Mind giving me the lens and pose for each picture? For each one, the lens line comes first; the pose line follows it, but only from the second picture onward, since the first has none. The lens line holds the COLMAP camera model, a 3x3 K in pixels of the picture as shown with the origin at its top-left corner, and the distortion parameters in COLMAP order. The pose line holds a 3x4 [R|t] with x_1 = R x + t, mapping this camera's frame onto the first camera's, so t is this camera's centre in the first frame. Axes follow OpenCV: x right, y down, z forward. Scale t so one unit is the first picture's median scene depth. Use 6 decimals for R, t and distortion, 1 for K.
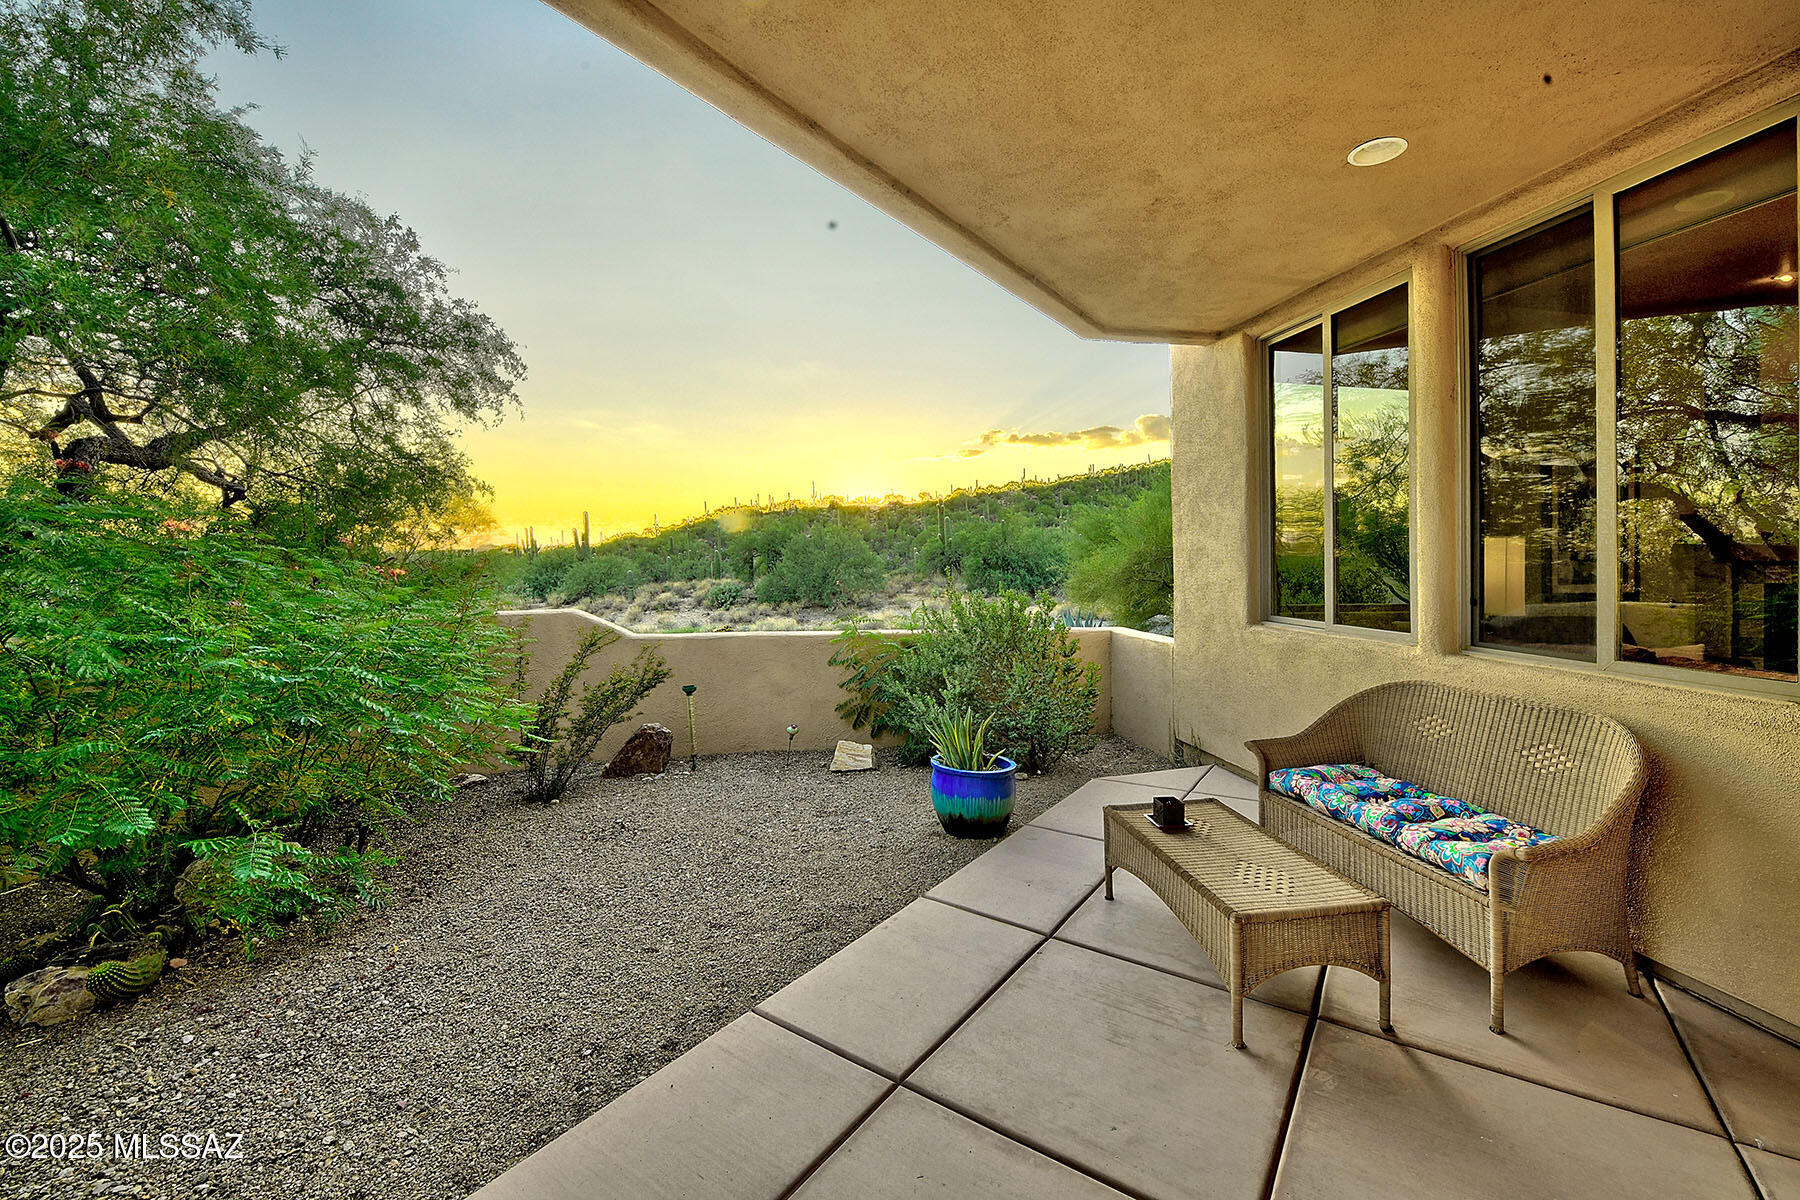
lens RADIAL K [[757.8, 0, 902.0], [0, 757.8, 574.8], [0, 0, 1]] dist [-0.000500, -0.000087]
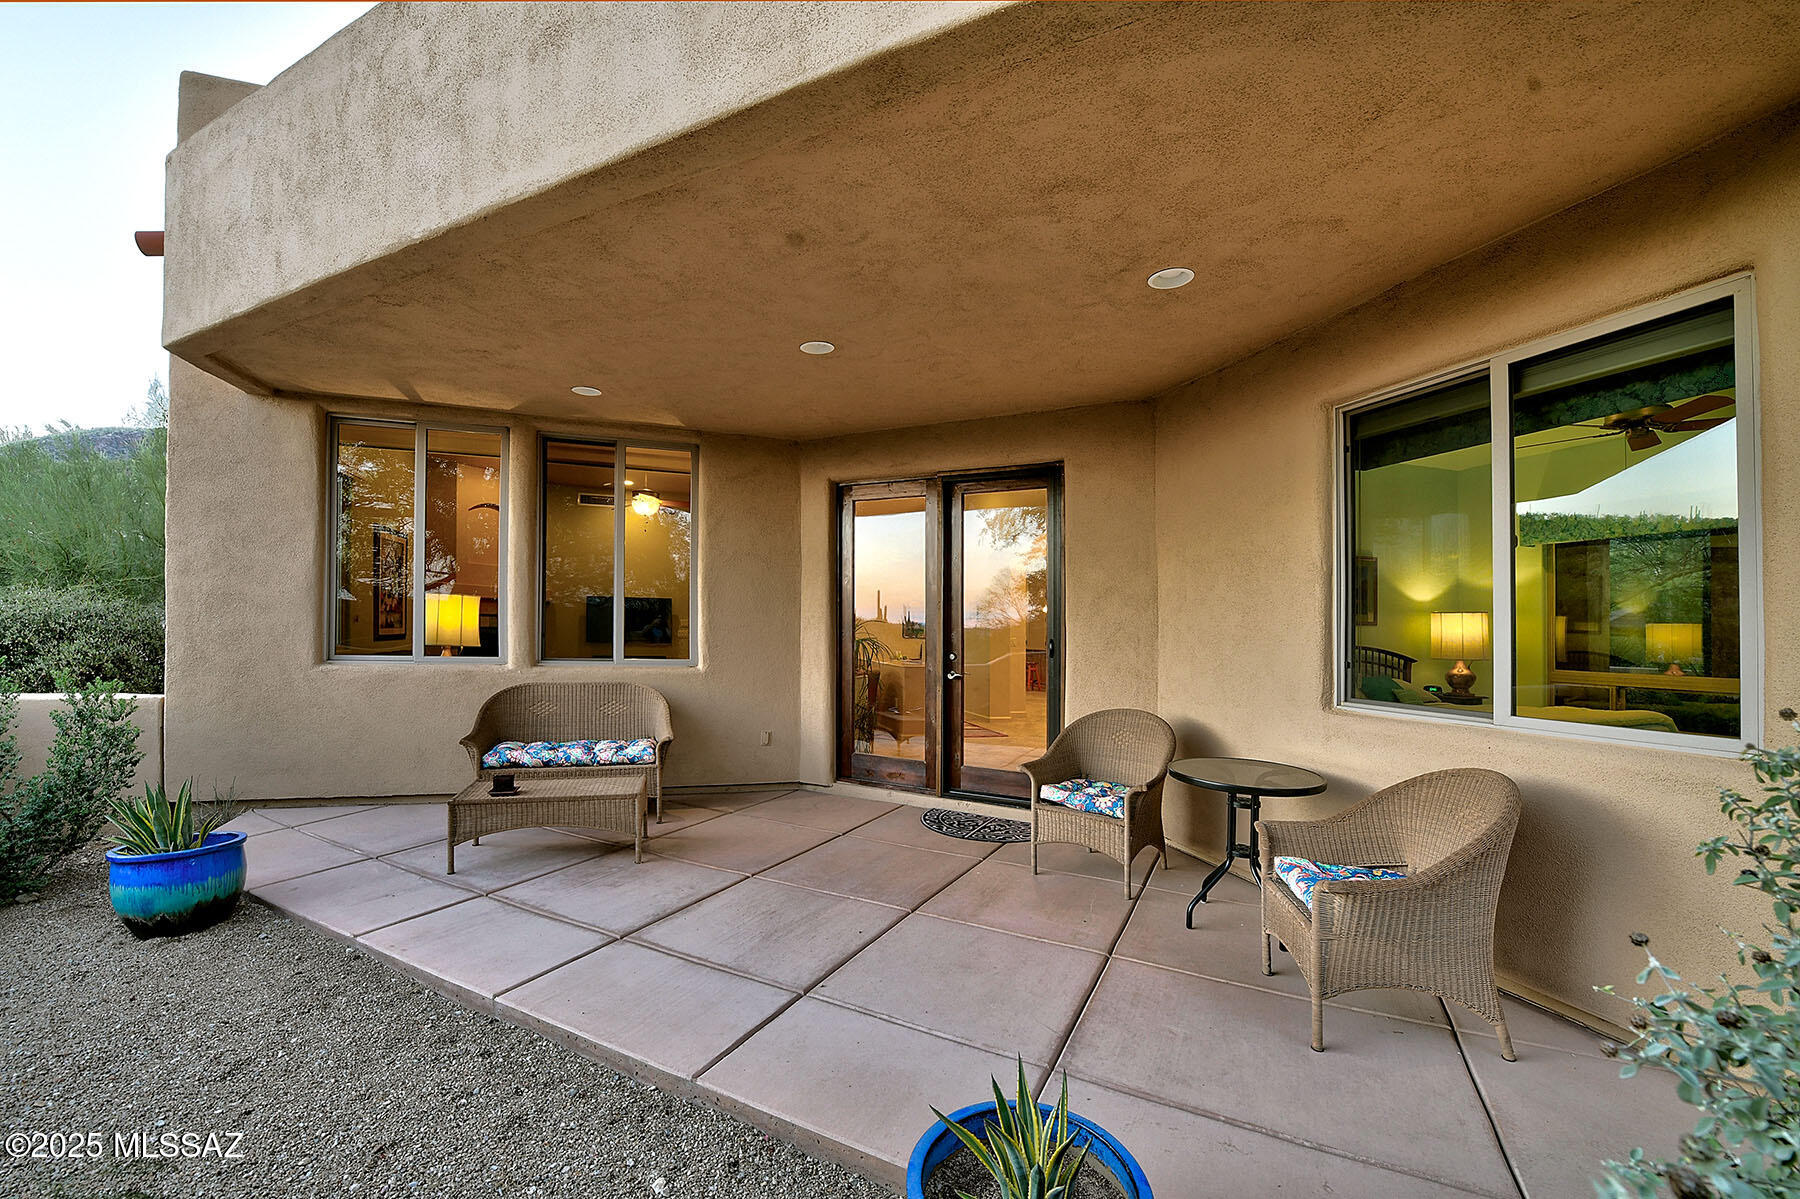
lens RADIAL K [[766.6, 0, 889.3], [0, 766.6, 594.7], [0, 0, 1]] dist [-0.001176, -0.000274]
pose [[-0.132255, 0.025236, 0.990894, -1.159930], [-0.003417, 0.999658, -0.025915, -0.015264], [-0.991210, -0.006813, -0.132123, 0.456039]]
